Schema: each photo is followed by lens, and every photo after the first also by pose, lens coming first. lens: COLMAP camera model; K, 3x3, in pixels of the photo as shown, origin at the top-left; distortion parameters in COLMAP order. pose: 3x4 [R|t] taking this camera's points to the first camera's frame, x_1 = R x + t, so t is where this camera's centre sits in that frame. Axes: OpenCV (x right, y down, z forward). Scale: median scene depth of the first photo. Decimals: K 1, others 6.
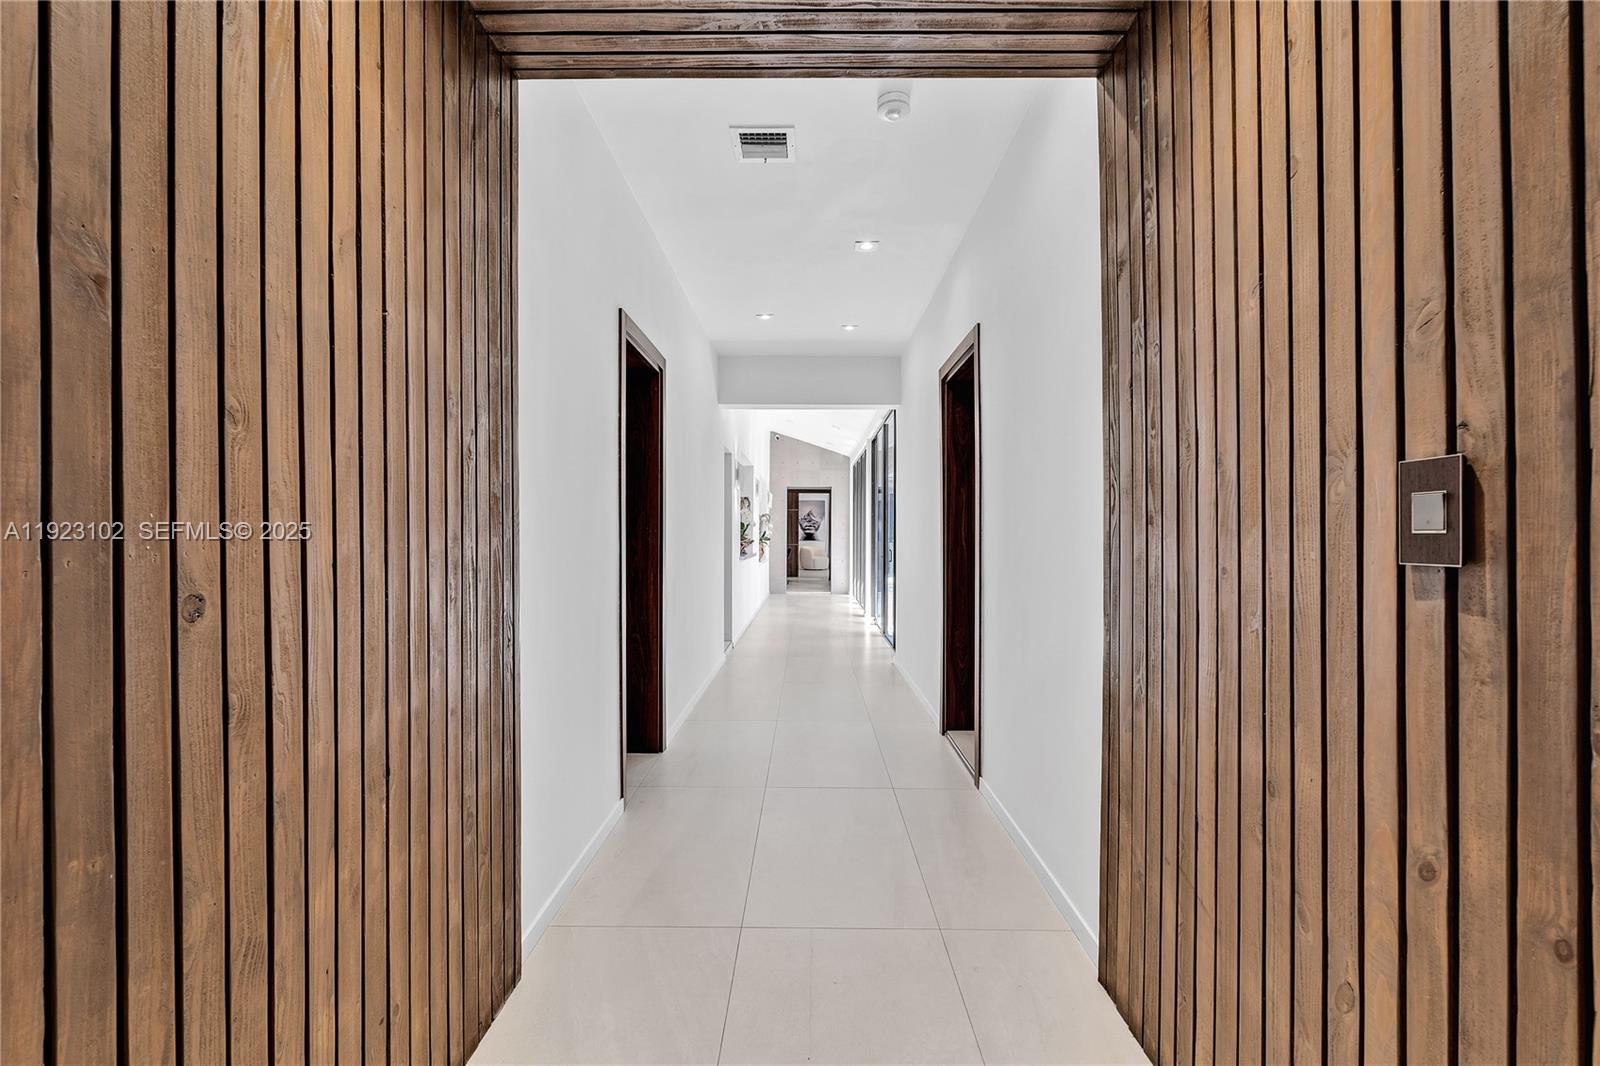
lens RADIAL K [[728.5, 0, 802.2], [0, 728.5, 534.4], [0, 0, 1]] dist [-0.001616, -0.000572]
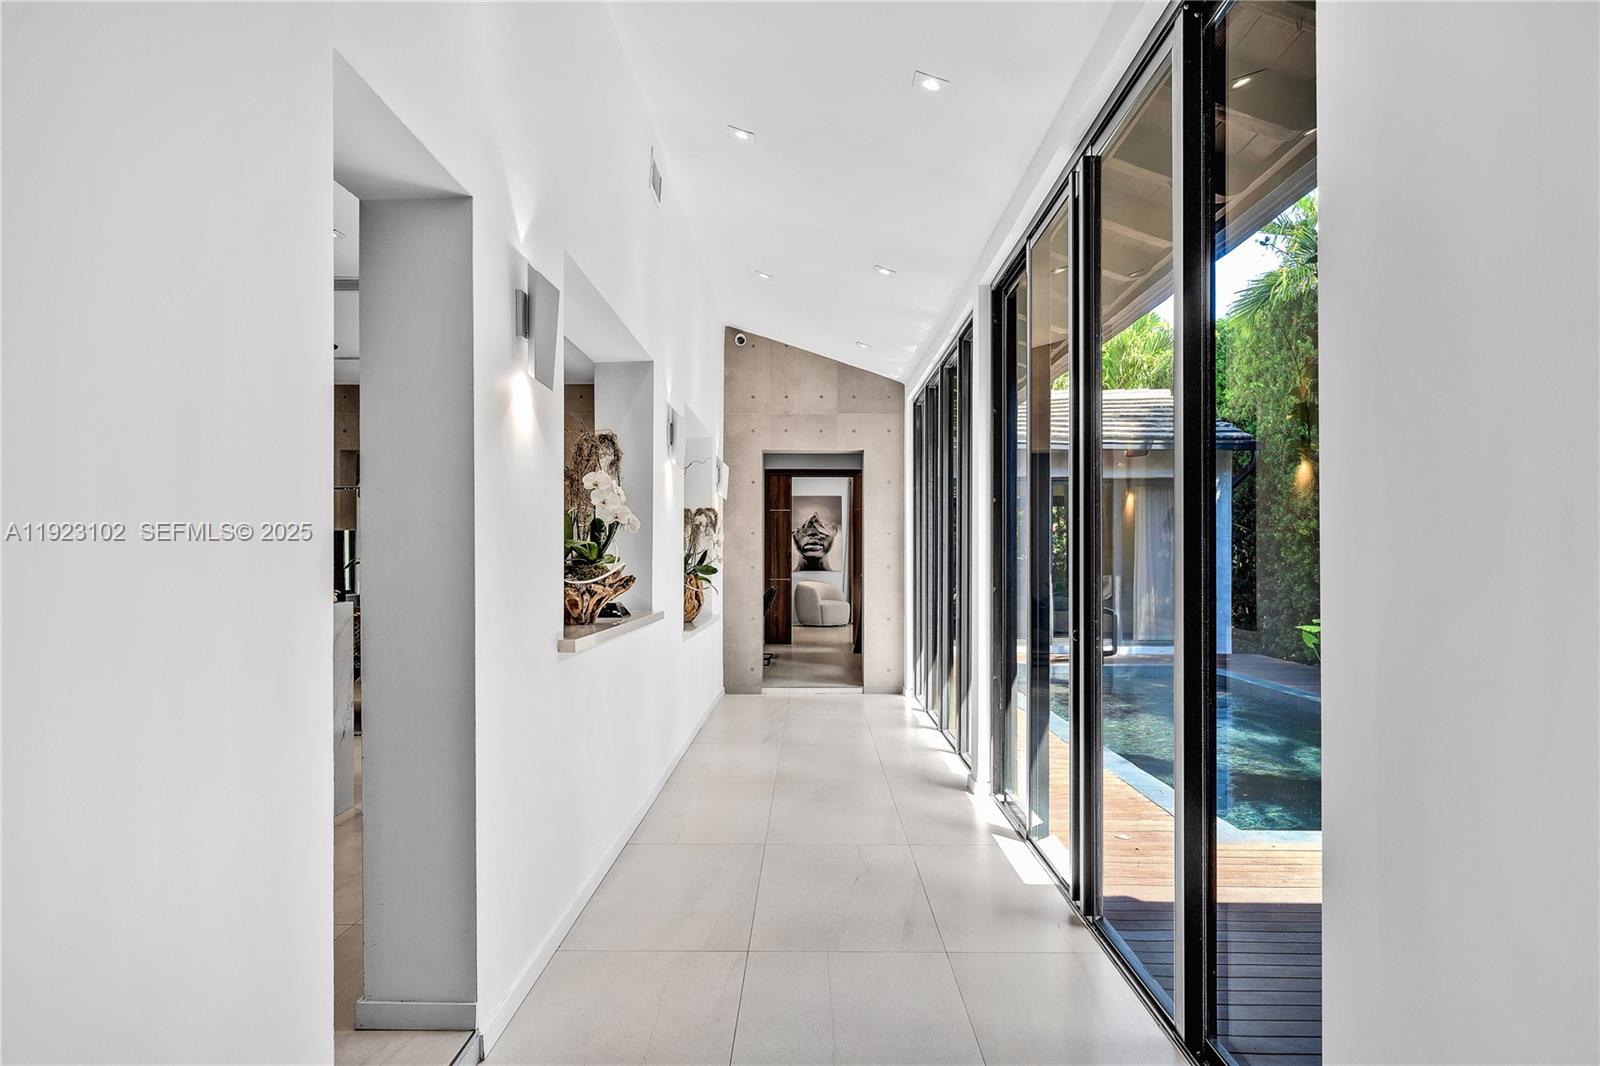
lens RADIAL K [[1061.1, 0, 790.4], [0, 1061.1, 547.7], [0, 0, 1]] dist [0.003772, 0.000652]
pose [[0.999937, -0.004093, -0.010443, 0.002445], [0.003973, 0.999926, -0.011458, 0.000782], [0.010489, 0.011415, 0.999880, 0.354485]]
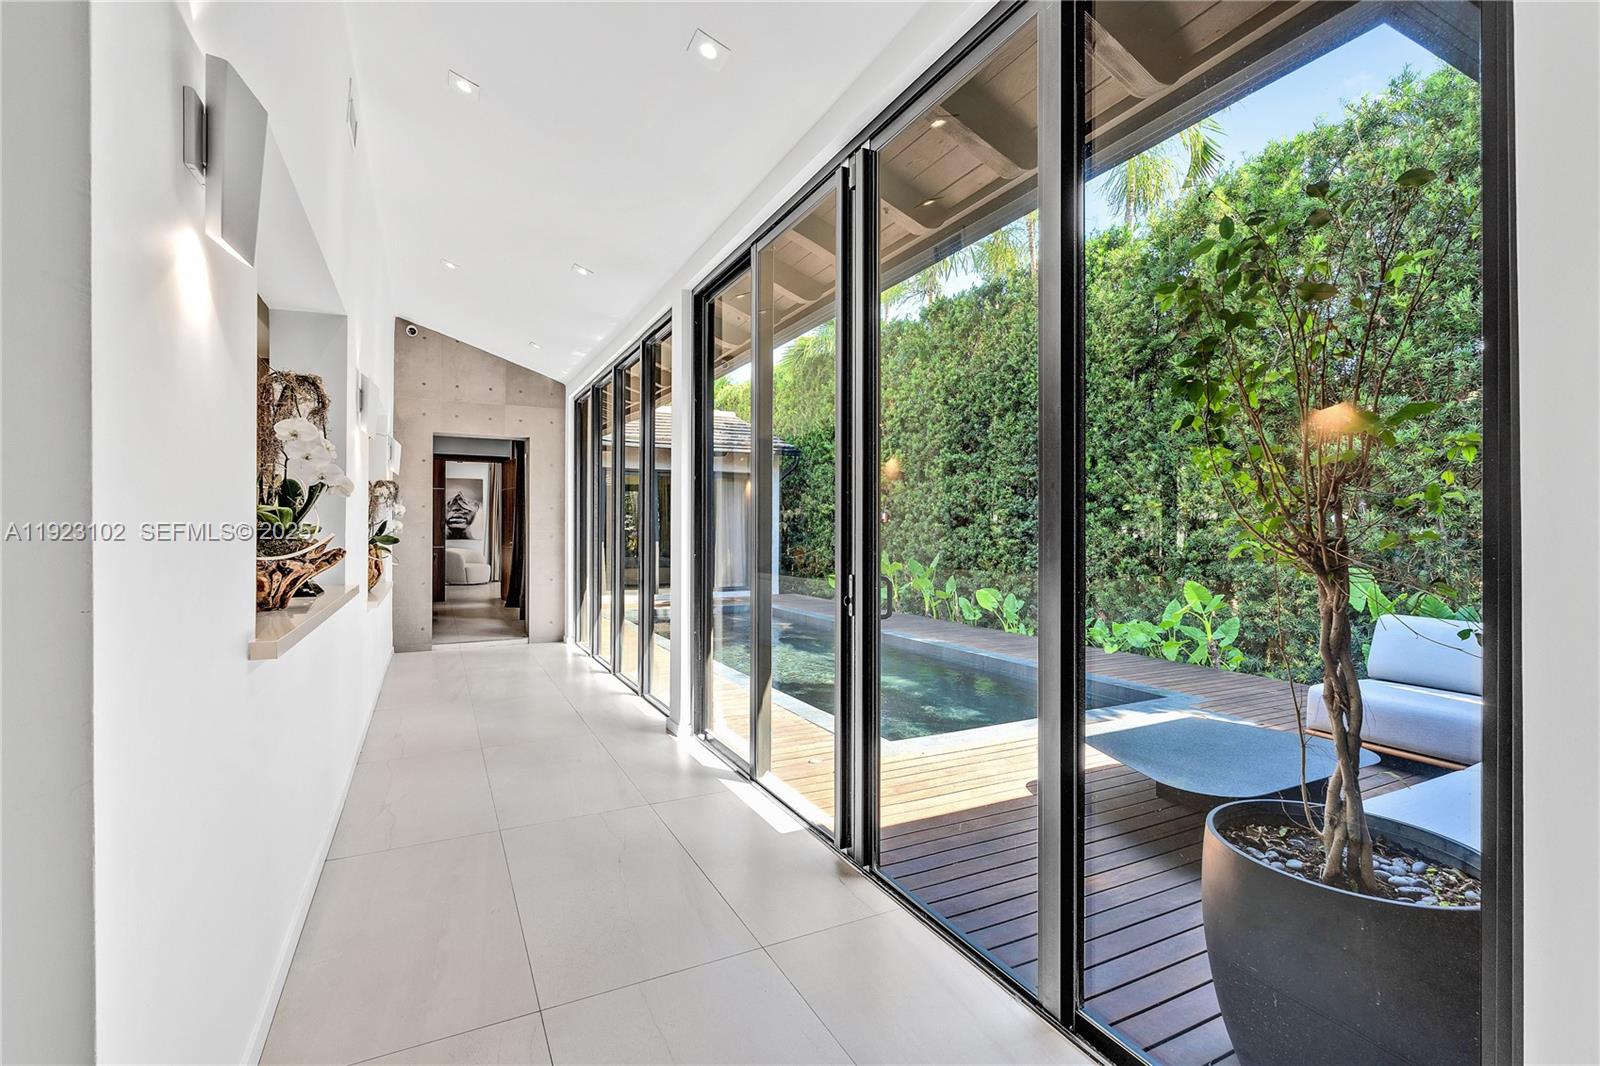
lens RADIAL K [[728.5, 0, 801.8], [0, 728.5, 524.5], [0, 0, 1]] dist [-0.001616, -0.000572]
pose [[0.888370, -0.000908, 0.459127, -0.025686], [0.004222, 0.999972, -0.006191, 0.000825], [-0.459108, 0.007438, 0.888349, 0.444555]]
